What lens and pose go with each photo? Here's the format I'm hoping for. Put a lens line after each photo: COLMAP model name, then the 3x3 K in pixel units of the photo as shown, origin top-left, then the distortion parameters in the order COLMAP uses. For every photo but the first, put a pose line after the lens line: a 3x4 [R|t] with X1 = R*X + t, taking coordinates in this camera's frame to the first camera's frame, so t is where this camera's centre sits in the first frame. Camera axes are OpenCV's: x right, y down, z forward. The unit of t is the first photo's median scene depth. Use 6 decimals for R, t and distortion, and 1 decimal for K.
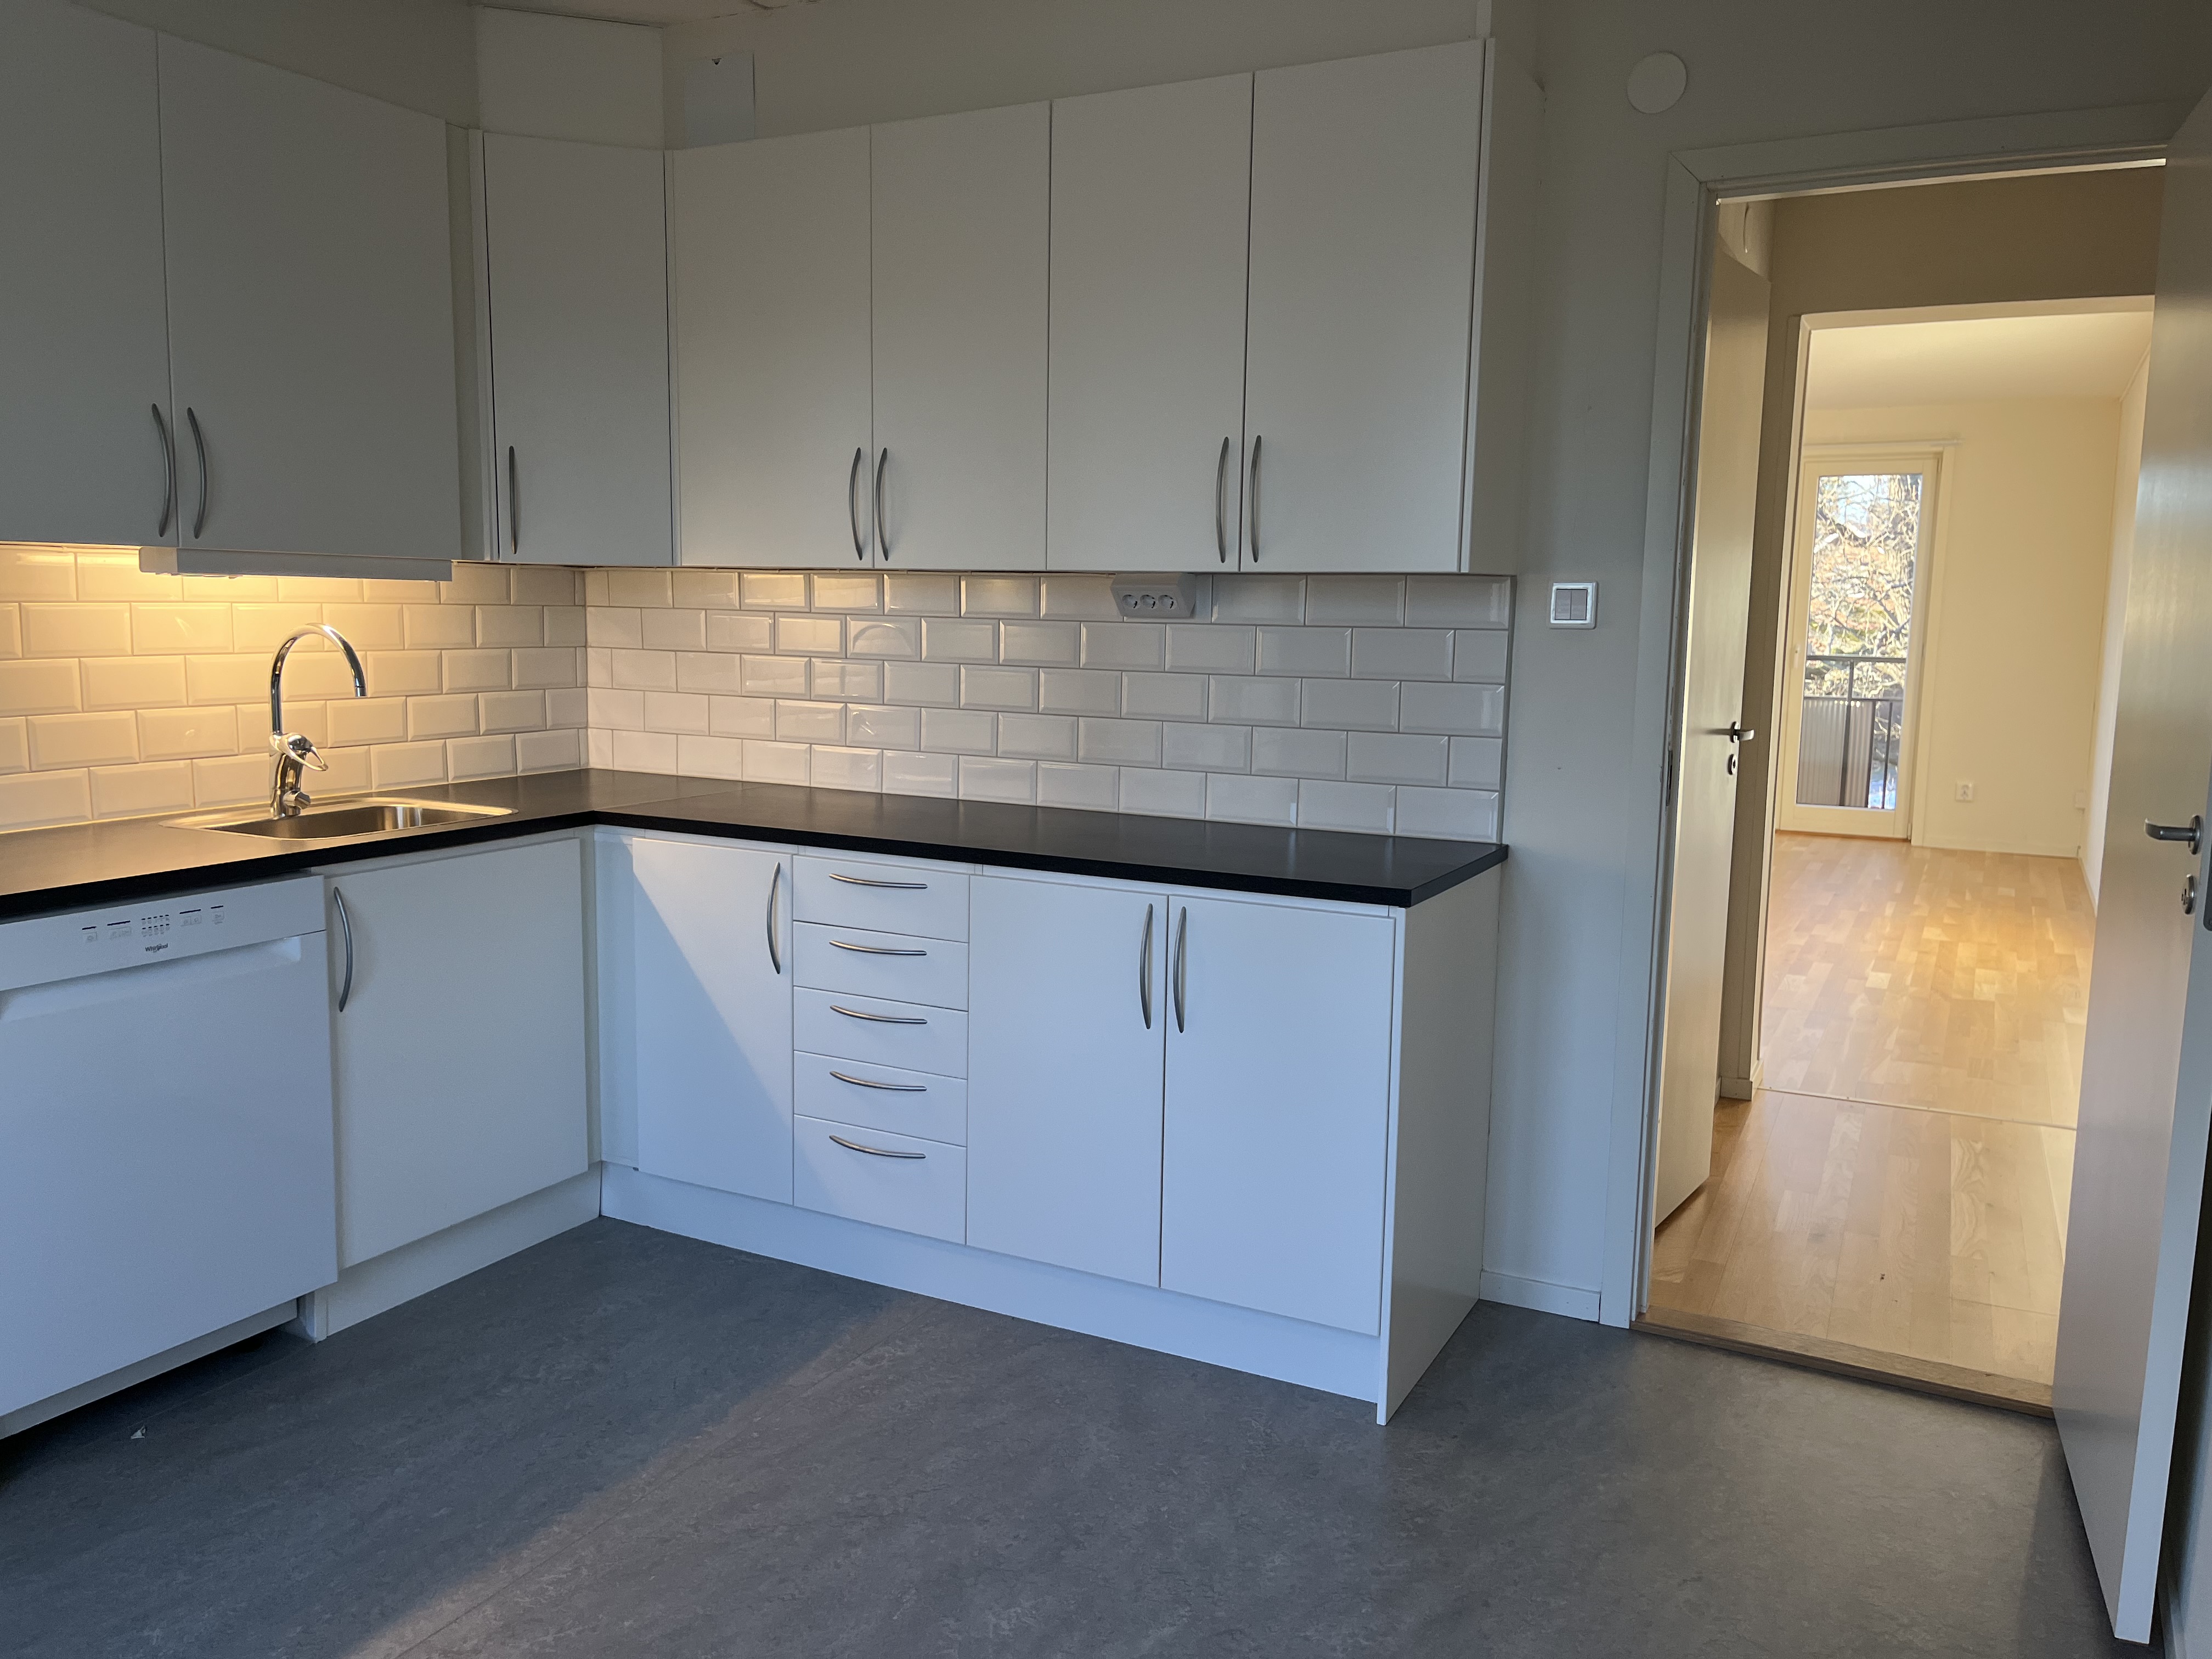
lens RADIAL K [[1675.7, 0, 1104.1], [0, 1675.7, 826.5], [0, 0, 1]] dist [0.007627, -0.006626]
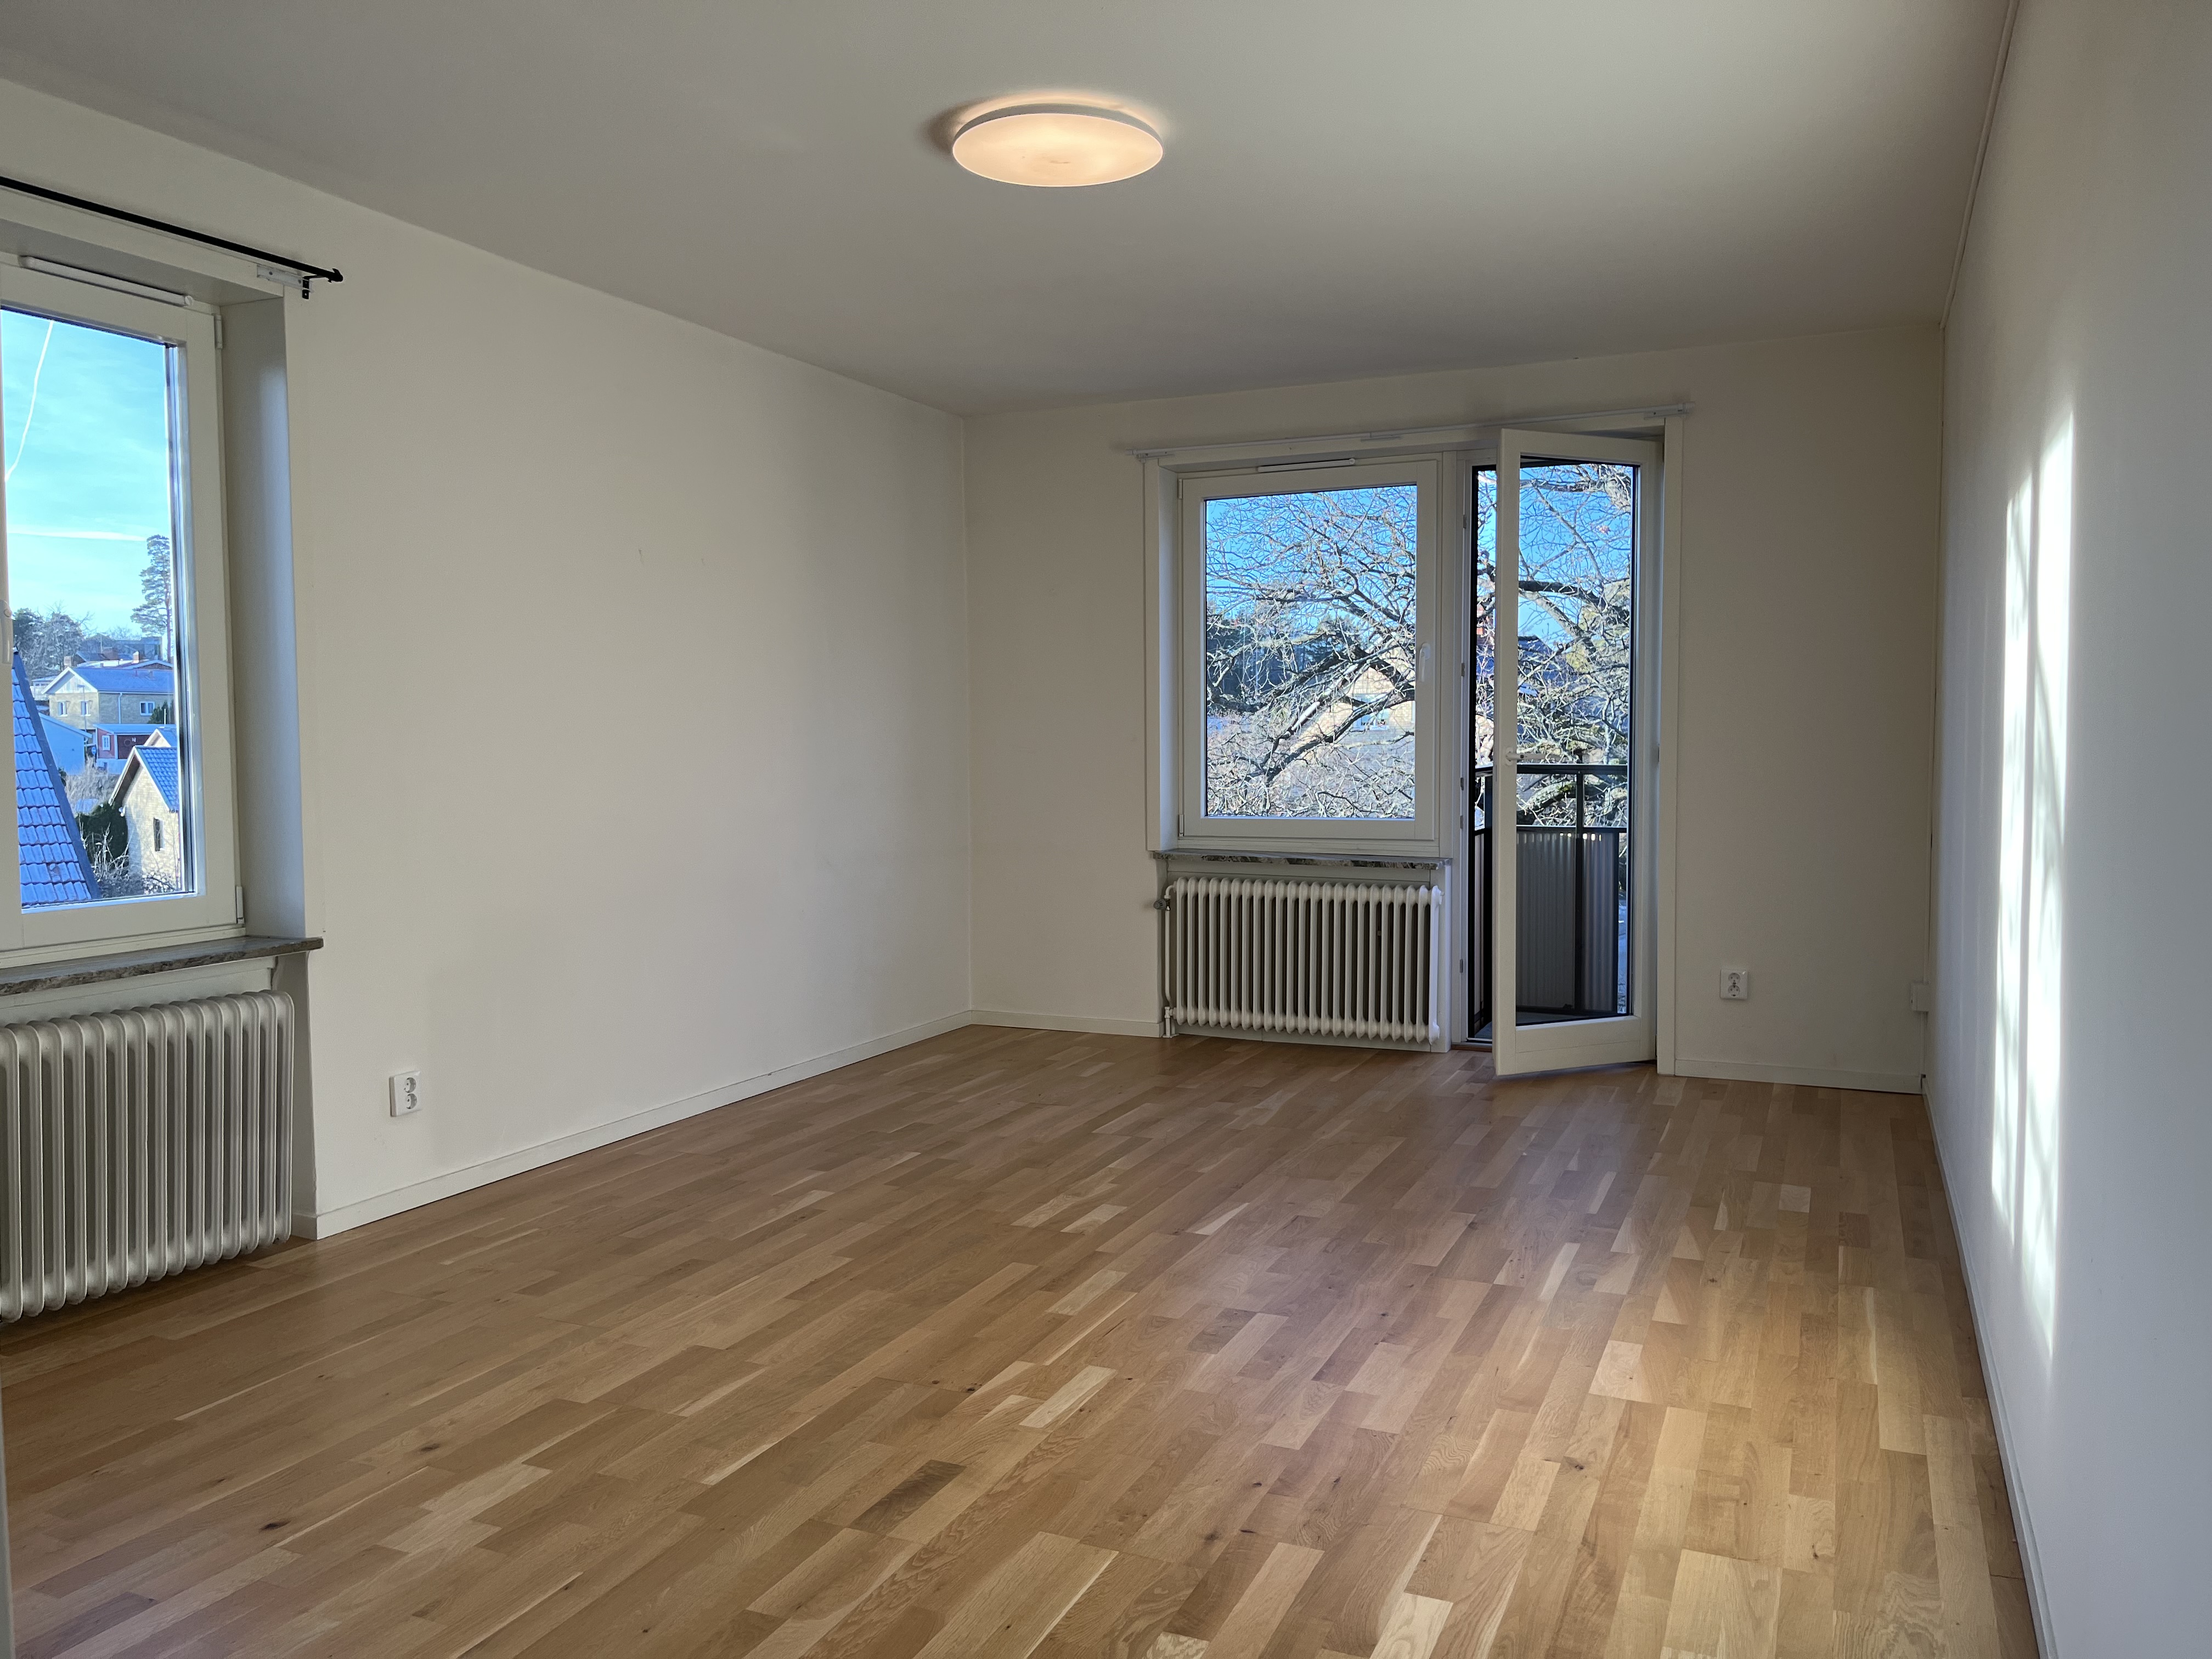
lens RADIAL K [[1675.7, 0, 1113.3], [0, 1675.7, 833.2], [0, 0, 1]] dist [0.007627, -0.006626]
pose [[0.996650, -0.027164, 0.077138, 0.251414], [0.032868, 0.996741, -0.073663, -0.038063], [-0.074886, 0.075951, 0.994295, 0.424130]]
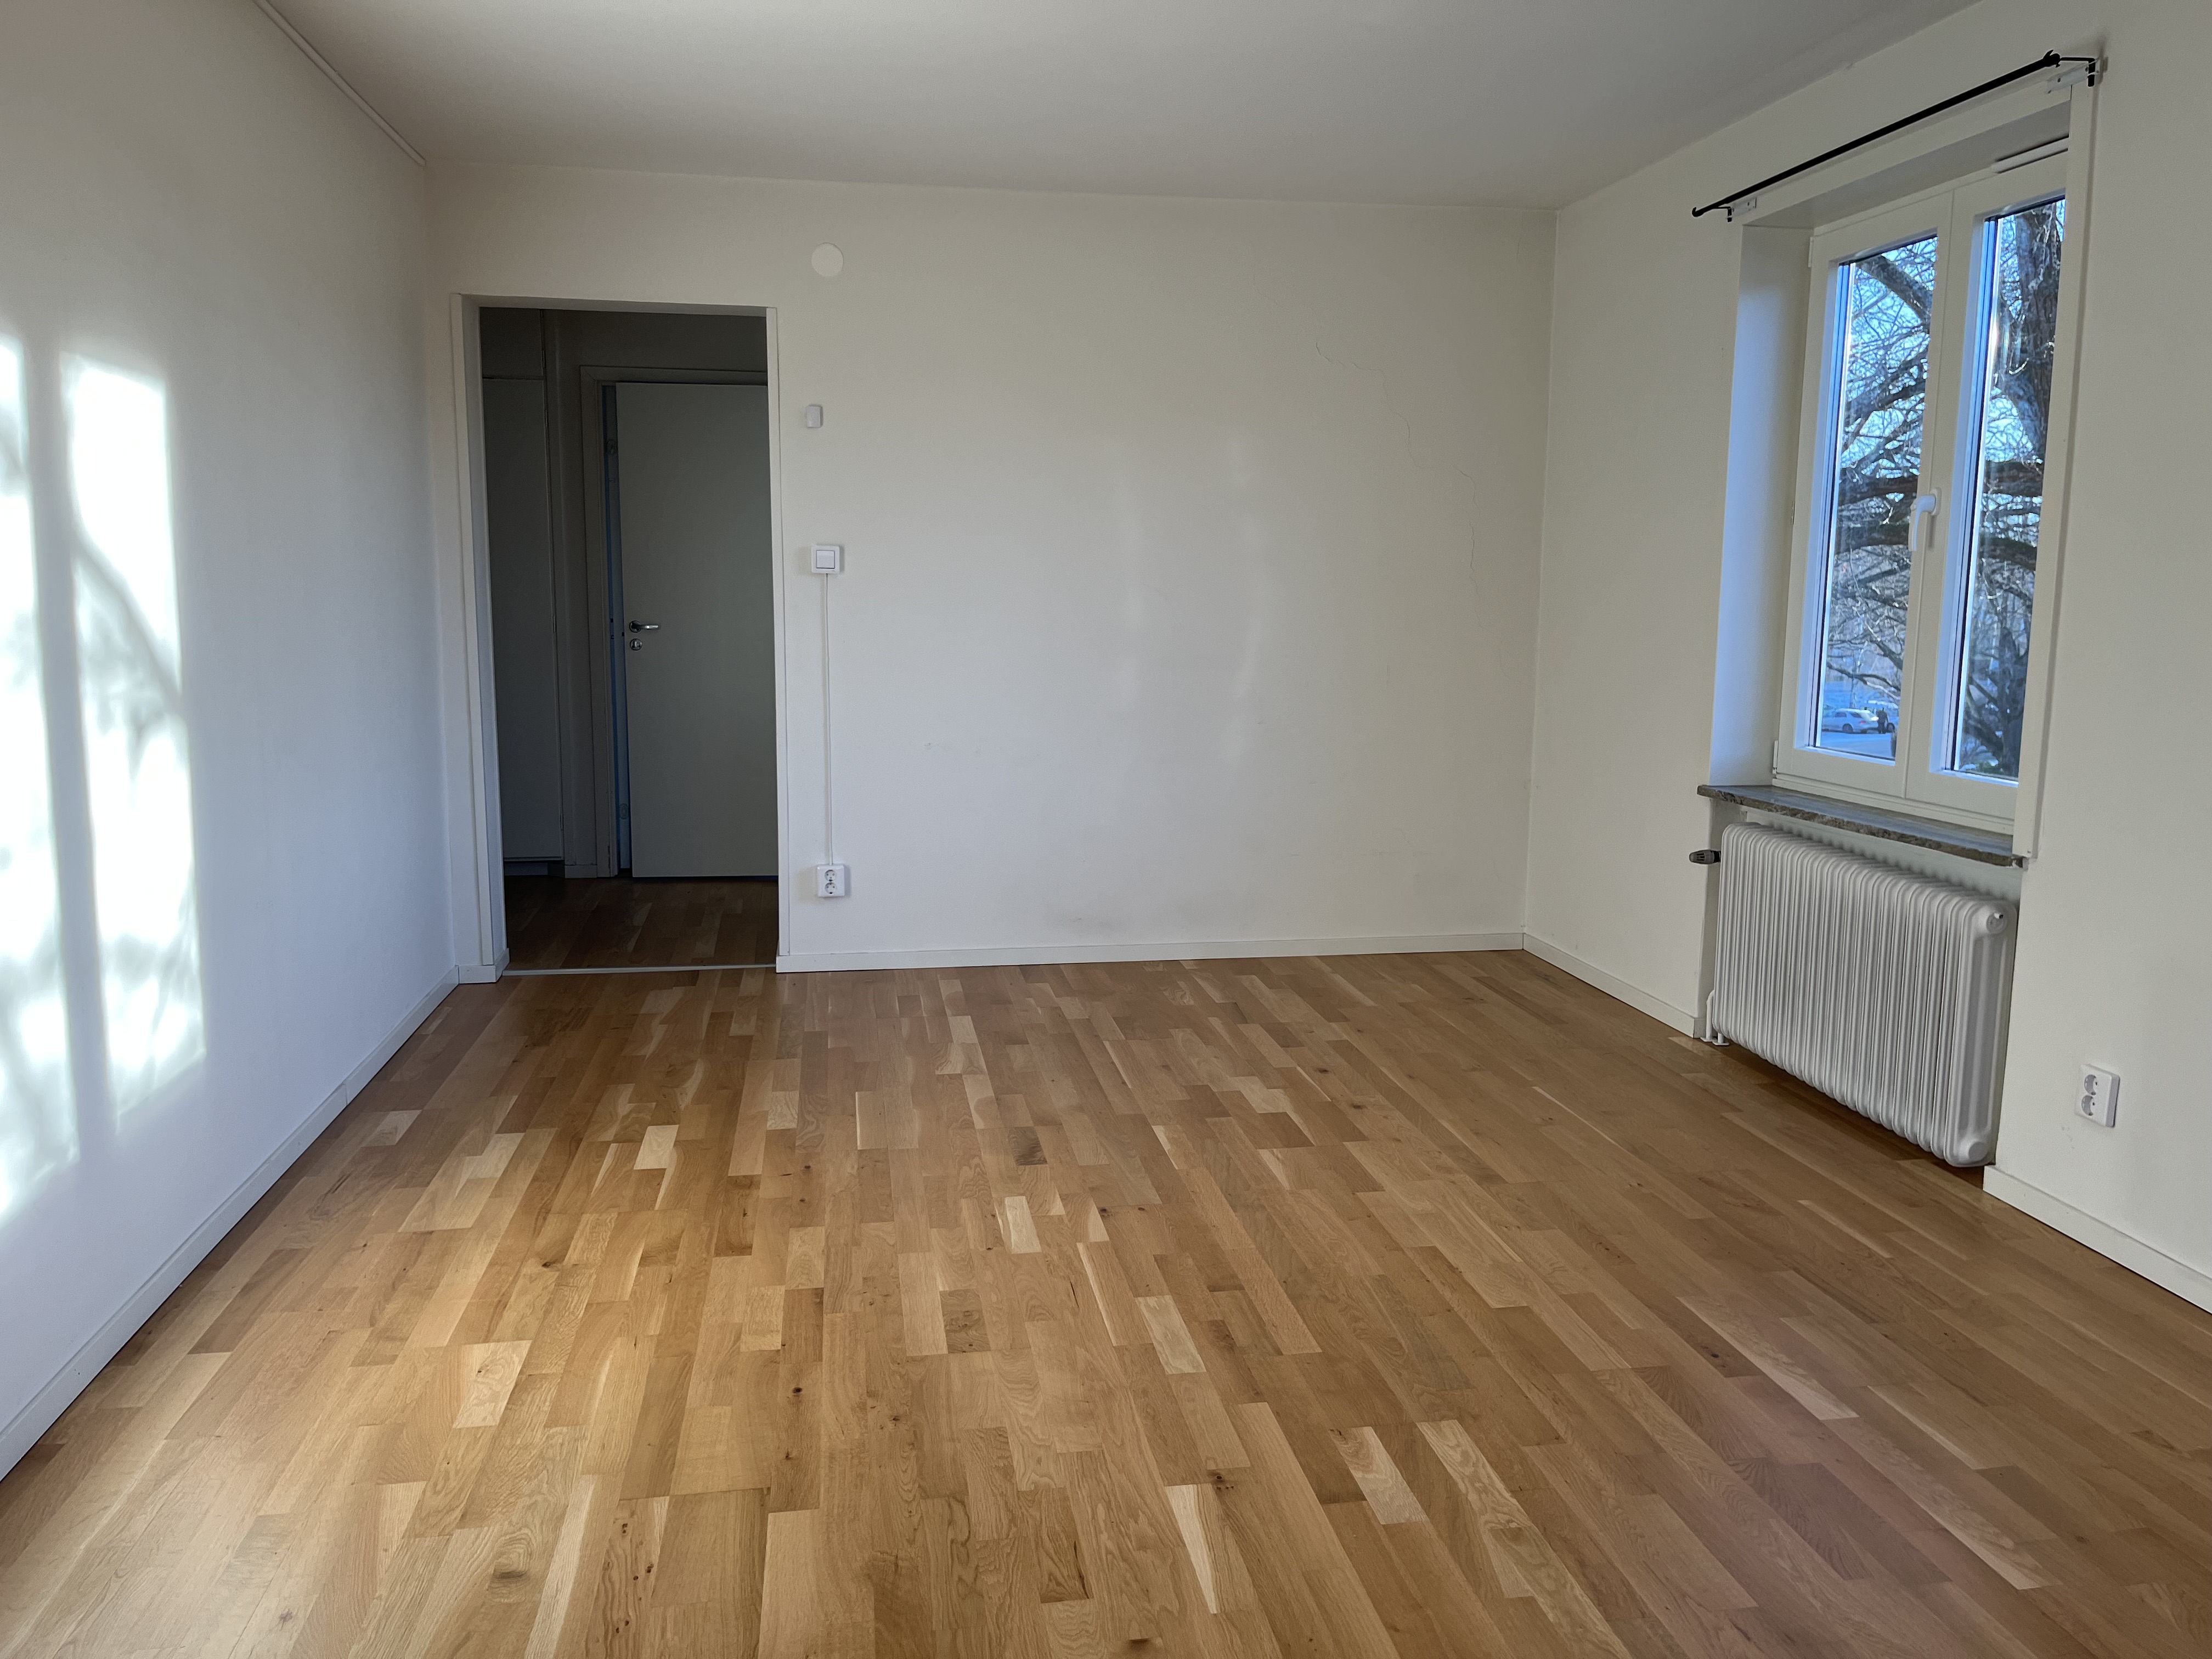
lens RADIAL K [[1675.7, 0, 1112.5], [0, 1675.7, 822.2], [0, 0, 1]] dist [0.007627, -0.006626]
pose [[-0.794928, 0.061793, -0.603548, 0.460336], [-0.104315, 0.966064, 0.236301, -0.122700], [0.597668, 0.250801, -0.761506, 1.022218]]
